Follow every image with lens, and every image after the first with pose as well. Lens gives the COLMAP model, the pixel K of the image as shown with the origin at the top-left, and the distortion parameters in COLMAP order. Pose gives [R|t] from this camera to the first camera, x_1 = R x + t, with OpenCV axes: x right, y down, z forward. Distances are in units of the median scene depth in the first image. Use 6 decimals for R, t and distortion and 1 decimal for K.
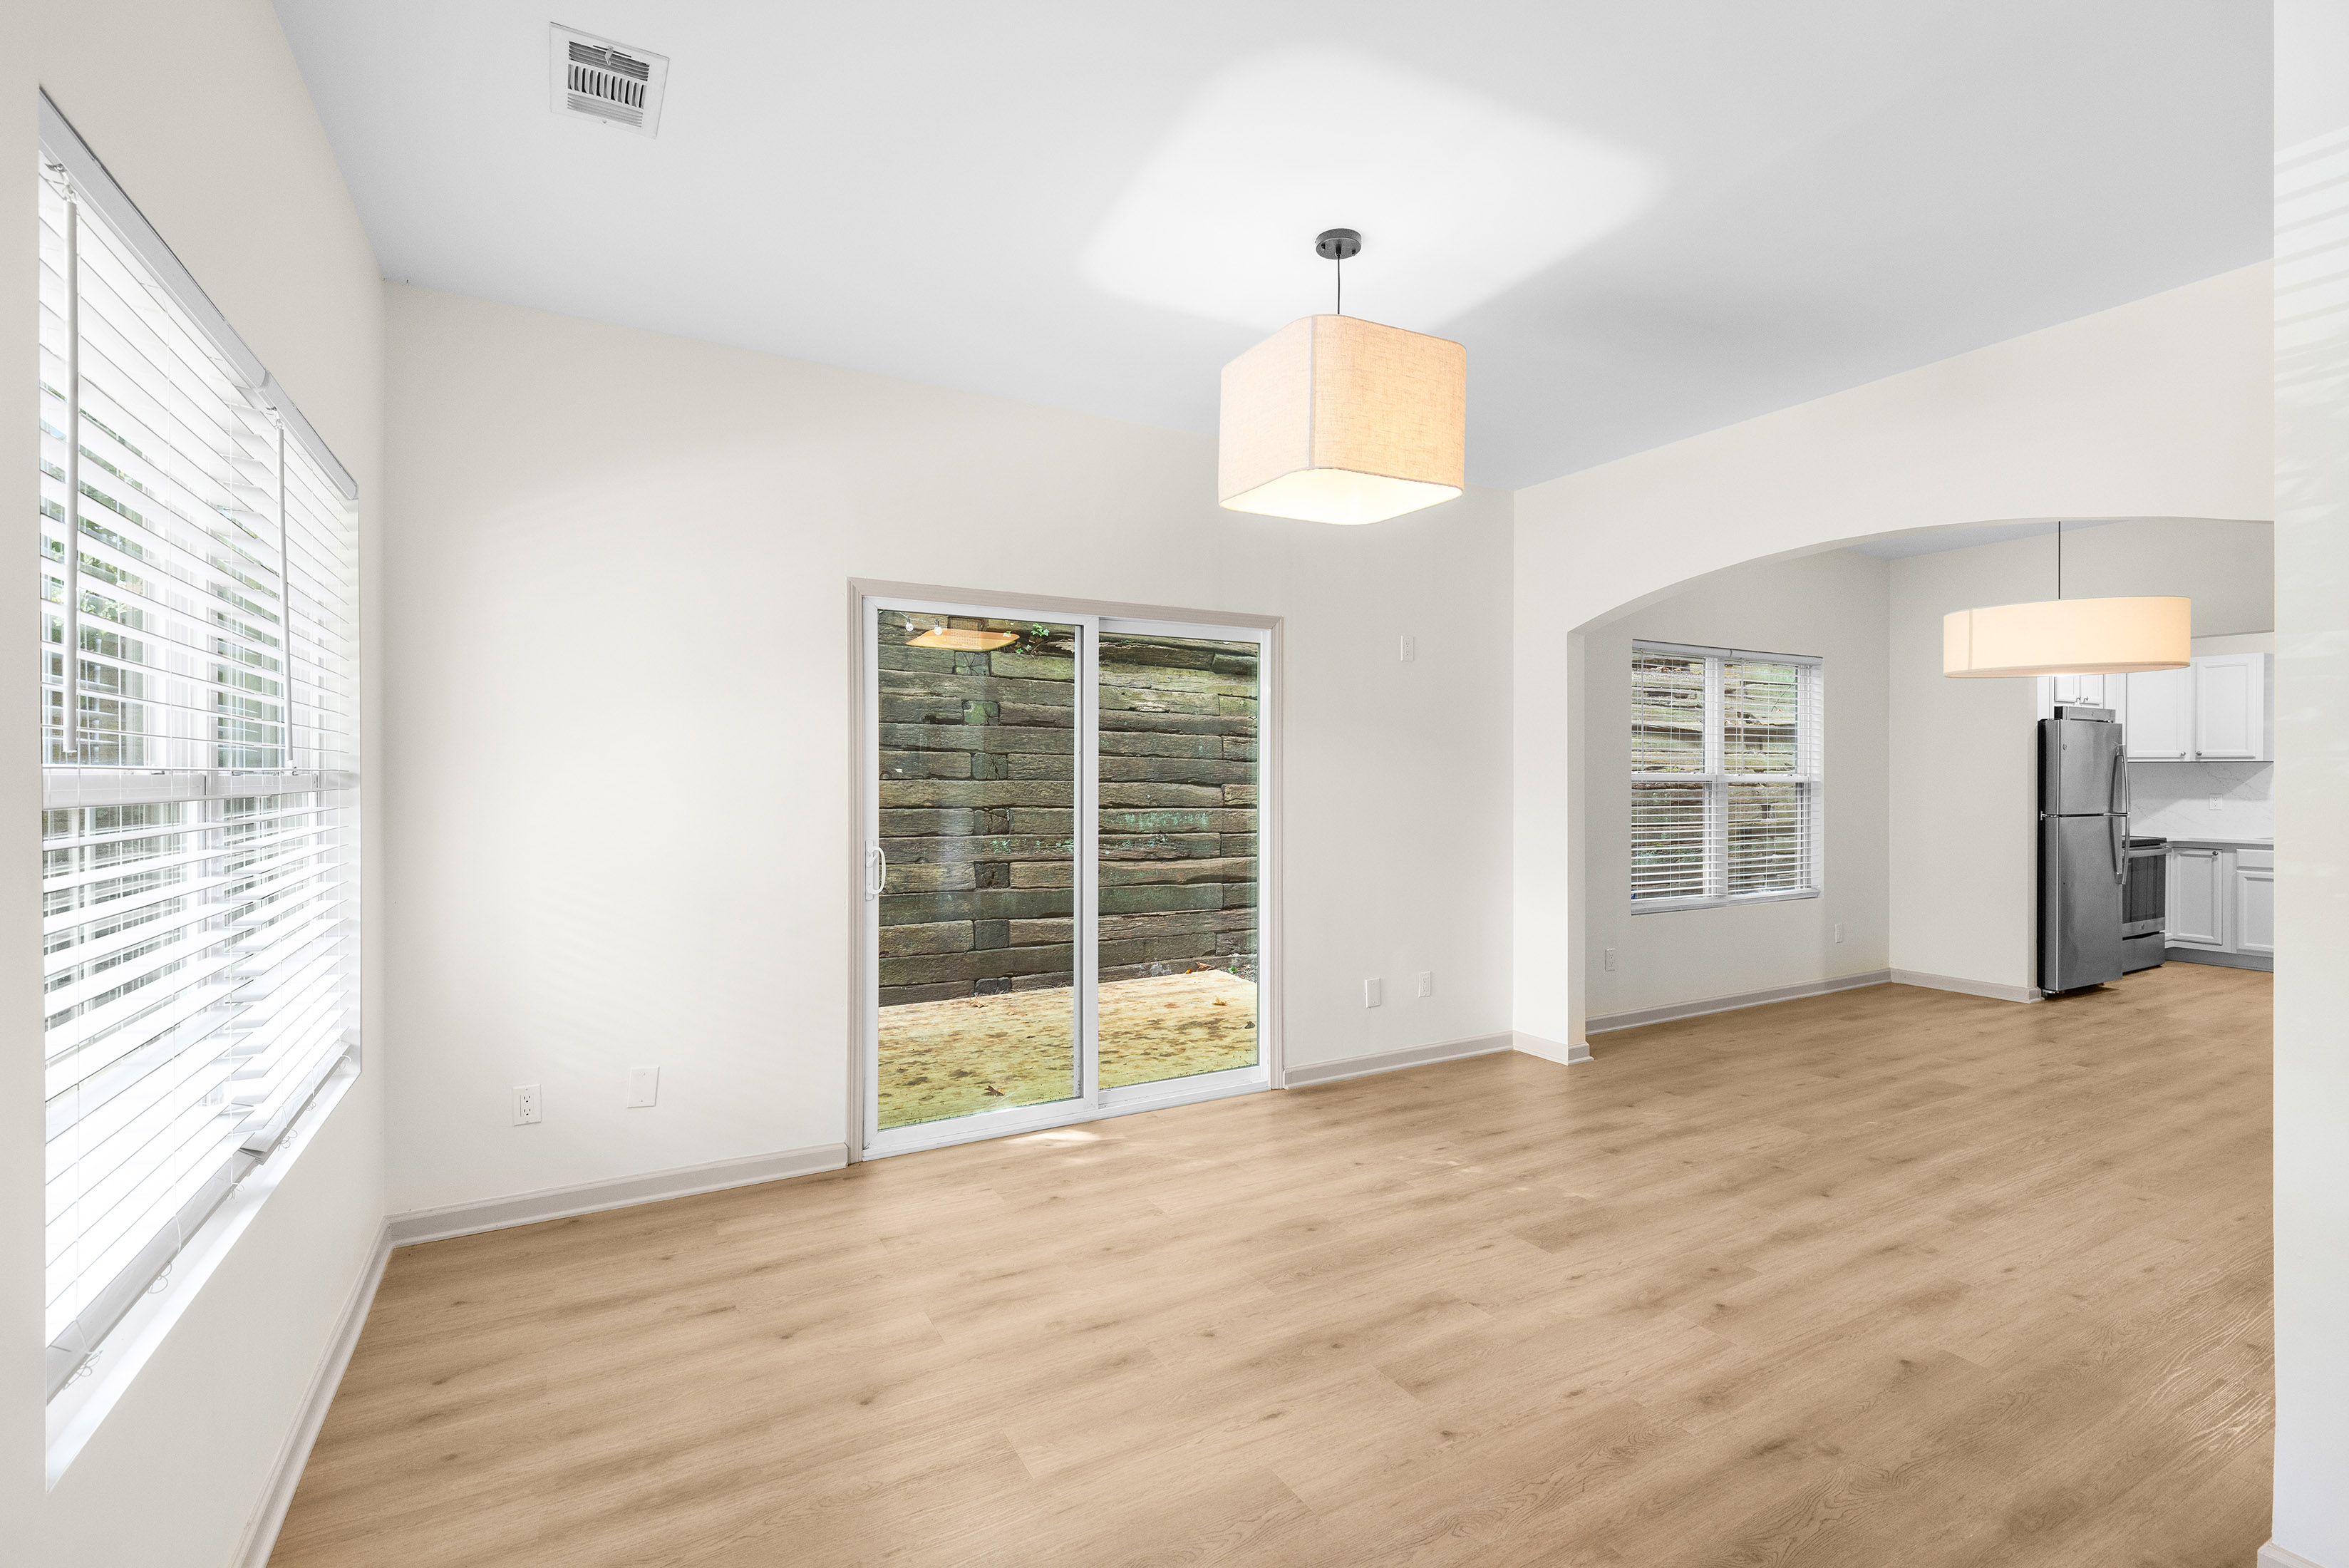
lens RADIAL K [[1063.4, 0, 1182.1], [0, 1063.4, 777.0], [0, 0, 1]] dist [0.010134, -0.003302]
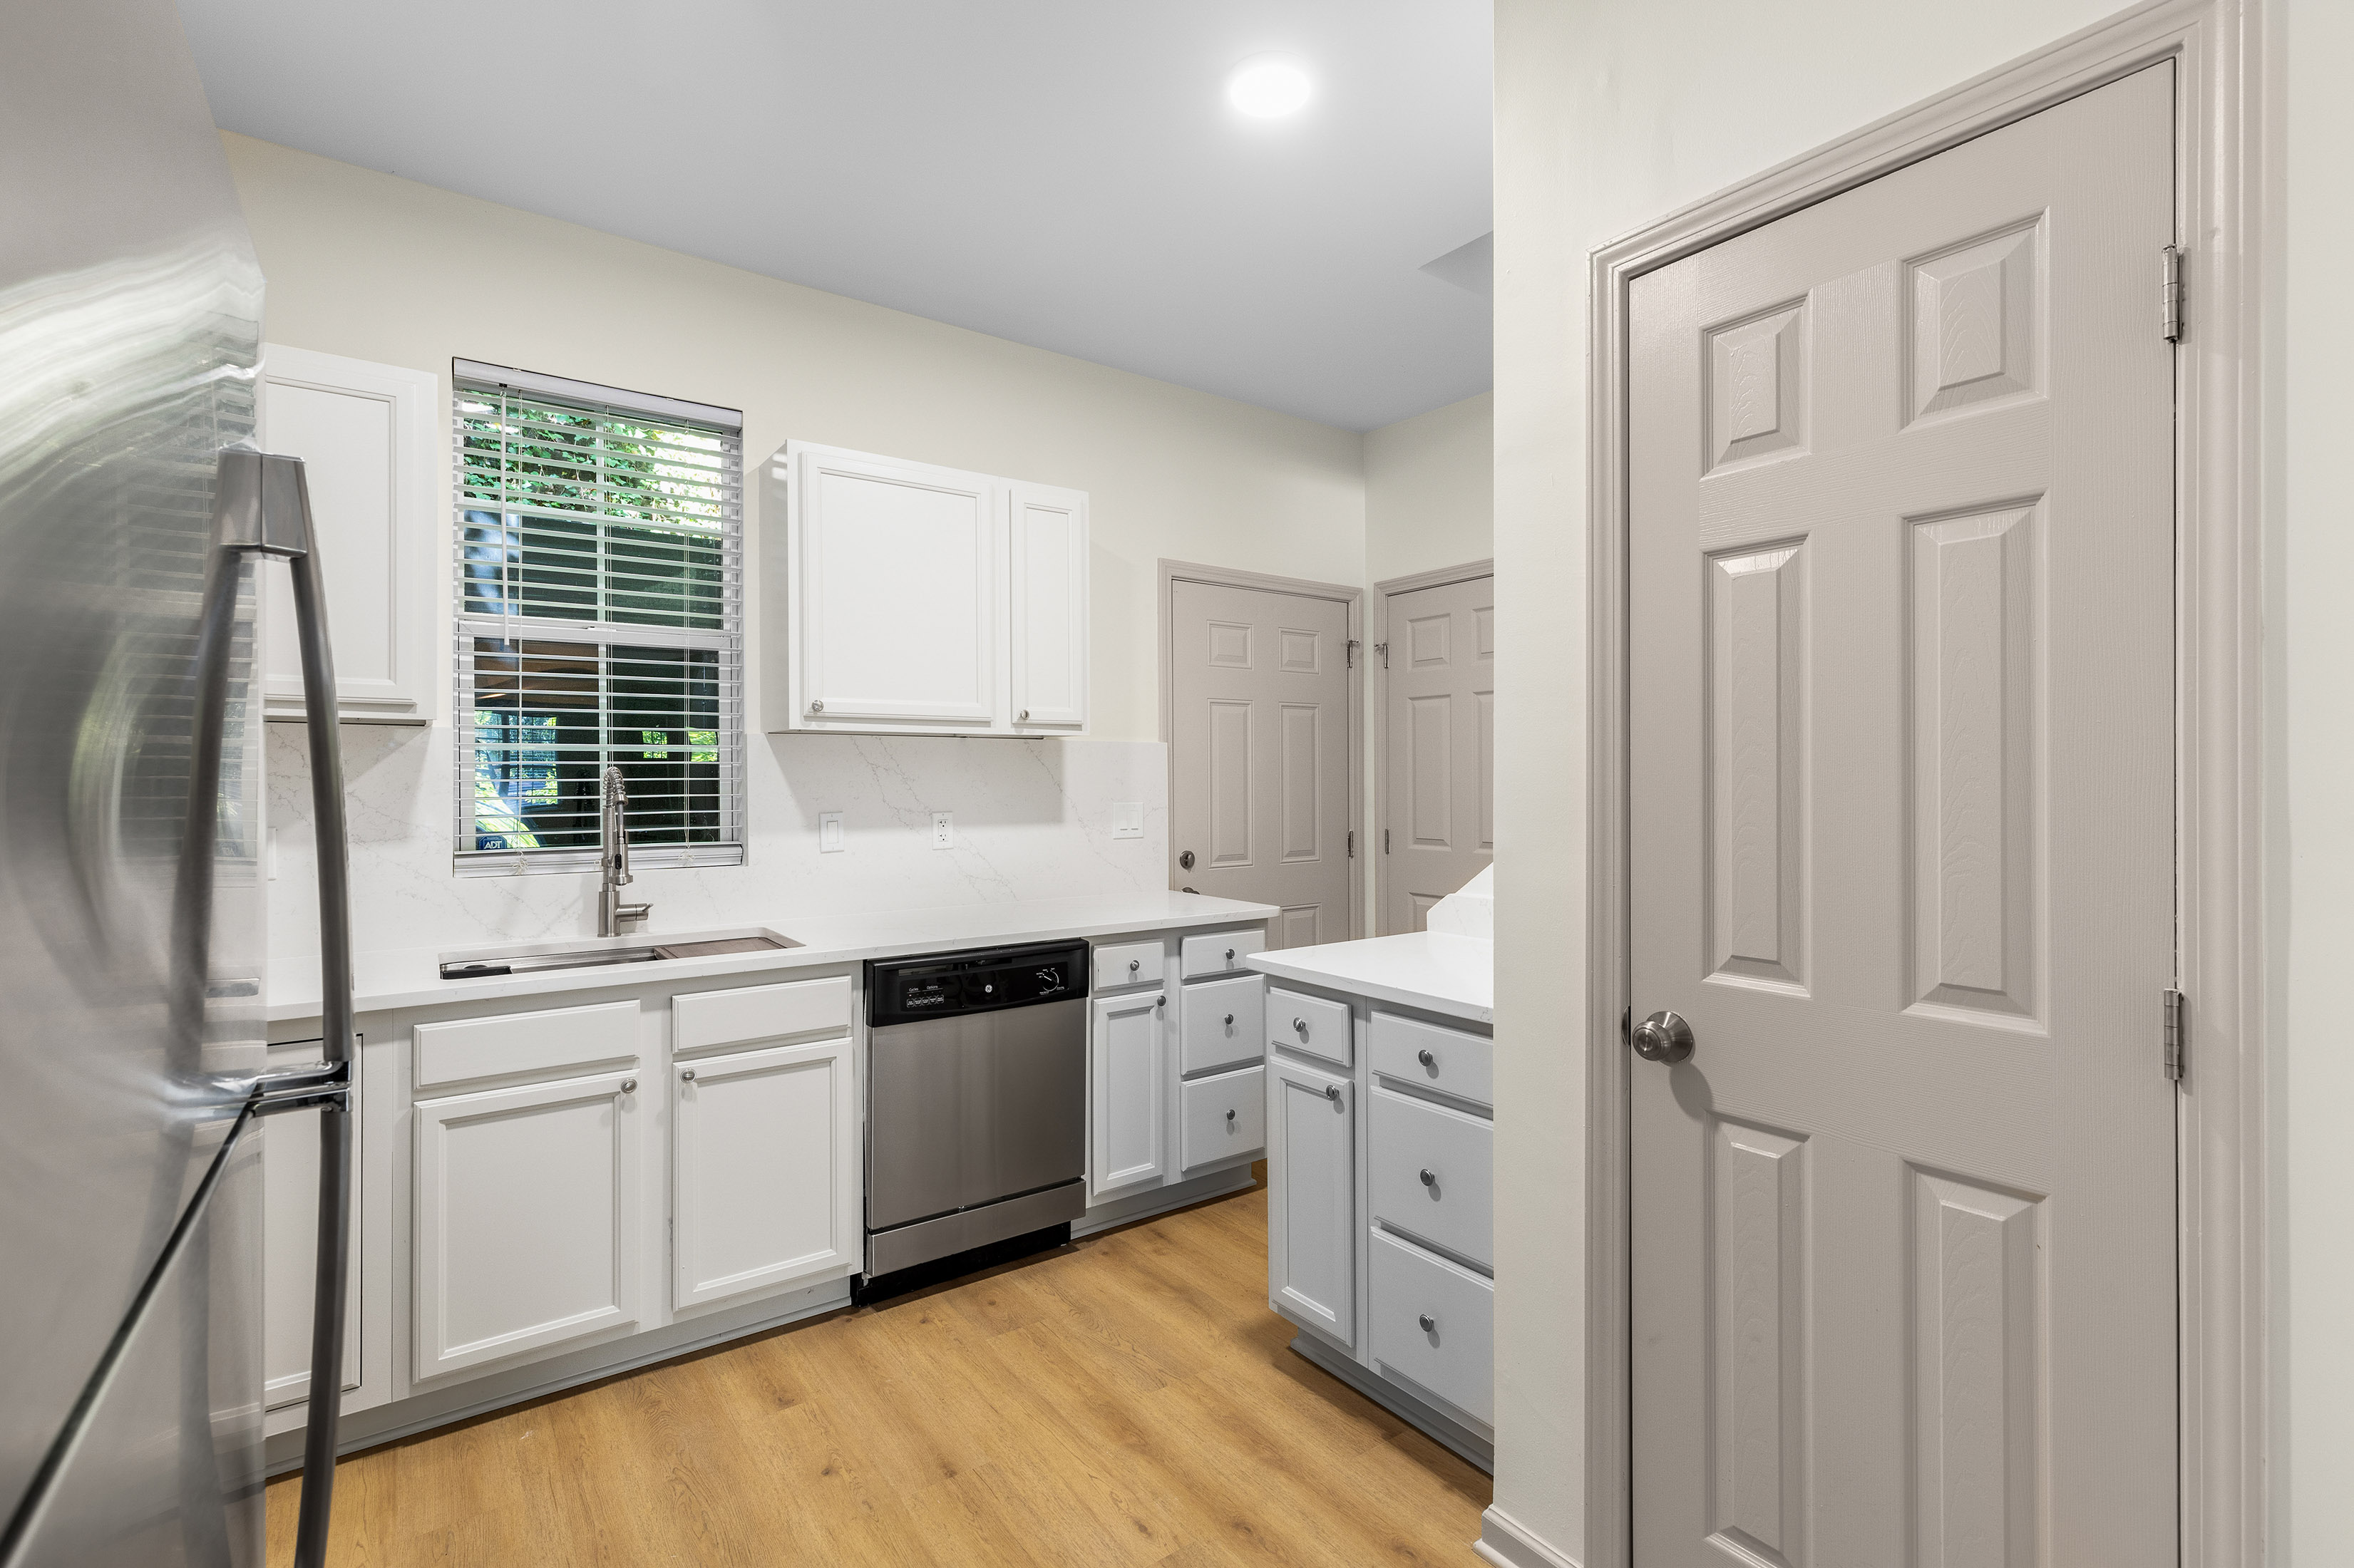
lens RADIAL K [[1065.5, 0, 1179.9], [0, 1065.5, 779.2], [0, 0, 1]] dist [0.010134, -0.003302]
pose [[-0.107406, -0.003214, 0.994210, 1.125207], [0.004556, 0.999983, 0.003724, 0.004131], [-0.994205, 0.004929, -0.107390, 1.363656]]
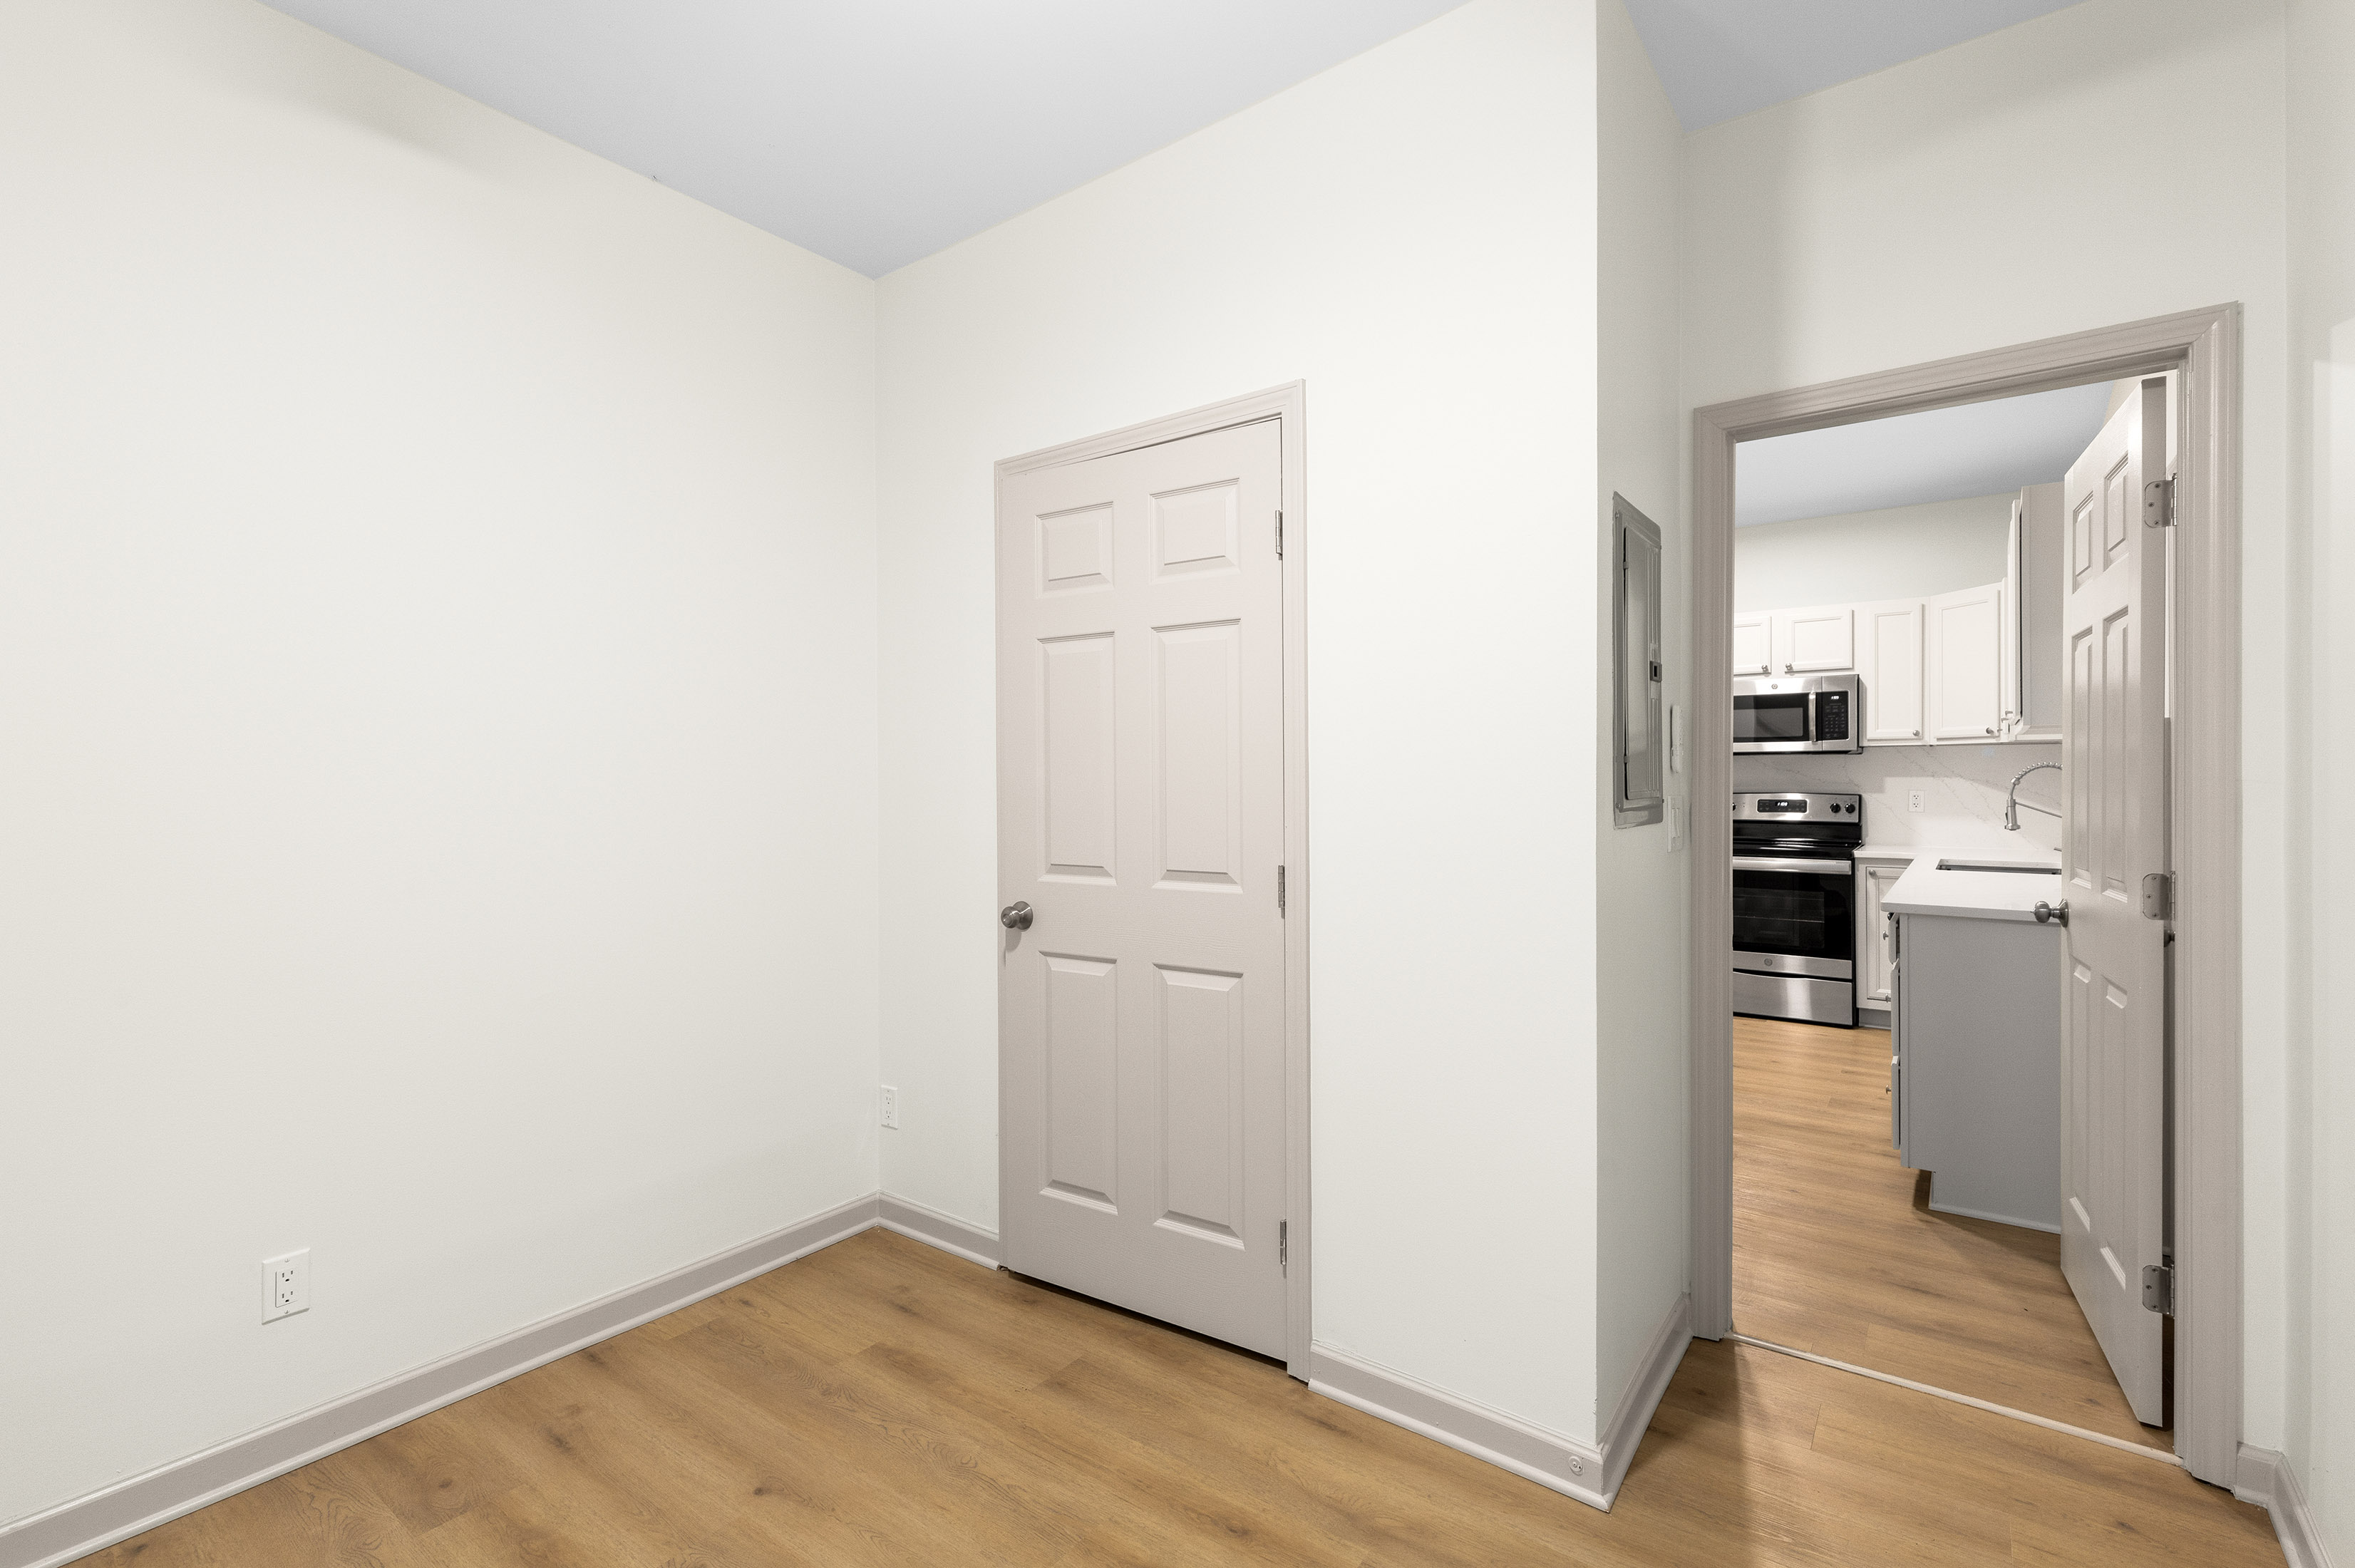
lens RADIAL K [[1066.0, 0, 1188.7], [0, 1066.0, 779.3], [0, 0, 1]] dist [0.010134, -0.003302]
pose [[0.404626, -0.002610, -0.914479, 2.330349], [0.004710, 0.999989, -0.000770, 0.010841], [0.914470, -0.003996, 0.404633, 0.494278]]
